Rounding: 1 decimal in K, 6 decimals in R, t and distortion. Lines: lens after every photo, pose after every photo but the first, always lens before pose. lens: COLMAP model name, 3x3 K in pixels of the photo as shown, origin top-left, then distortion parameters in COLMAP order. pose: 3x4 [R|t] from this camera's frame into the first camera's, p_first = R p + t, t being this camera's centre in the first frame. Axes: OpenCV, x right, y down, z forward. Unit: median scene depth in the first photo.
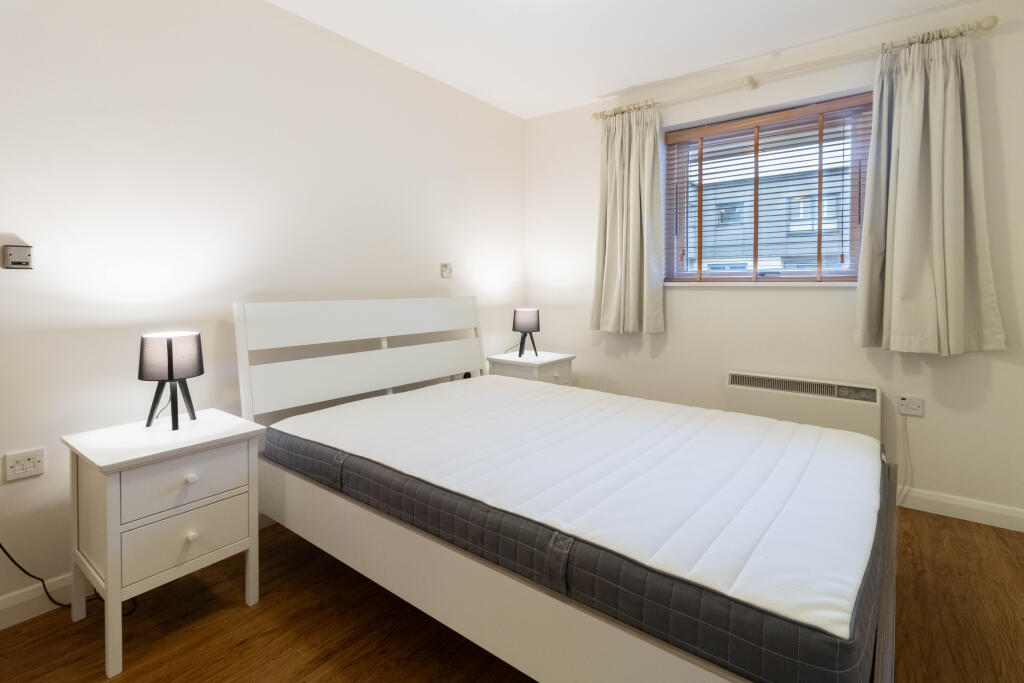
lens RADIAL K [[488.0, 0, 510.2], [0, 488.0, 291.5], [0, 0, 1]] dist [0.005303, -0.001796]
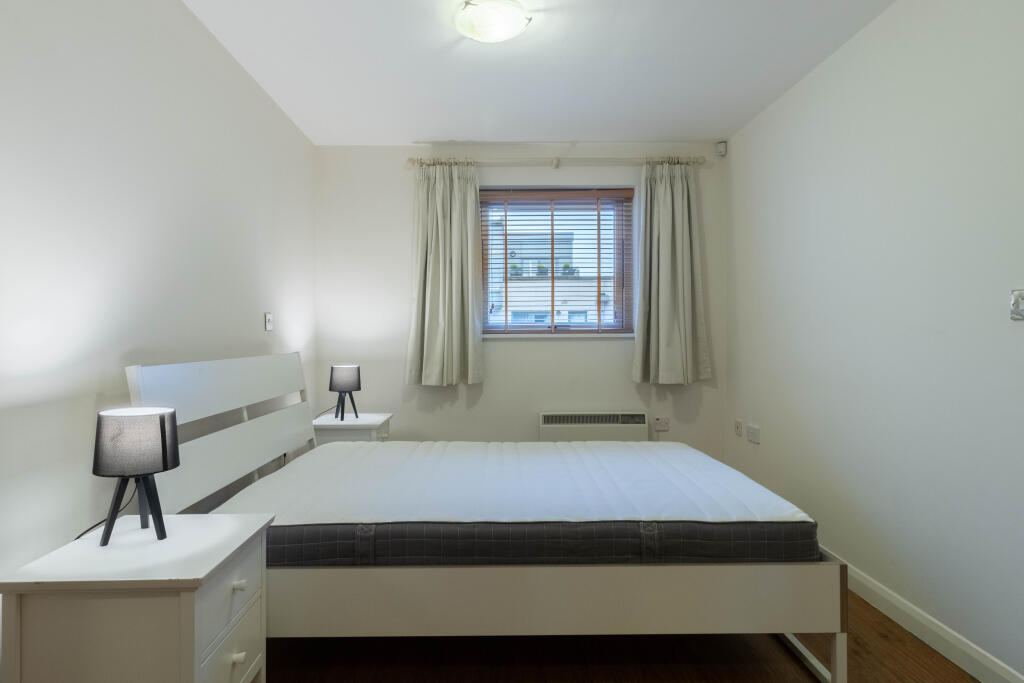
lens RADIAL K [[582.0, 0, 511.4], [0, 582.0, 339.6], [0, 0, 1]] dist [-0.001503, -0.000120]
pose [[0.777209, -0.009064, 0.629177, -0.454950], [0.016258, 0.999852, -0.005678, 0.000060], [-0.629032, 0.014642, 0.777242, -0.004958]]
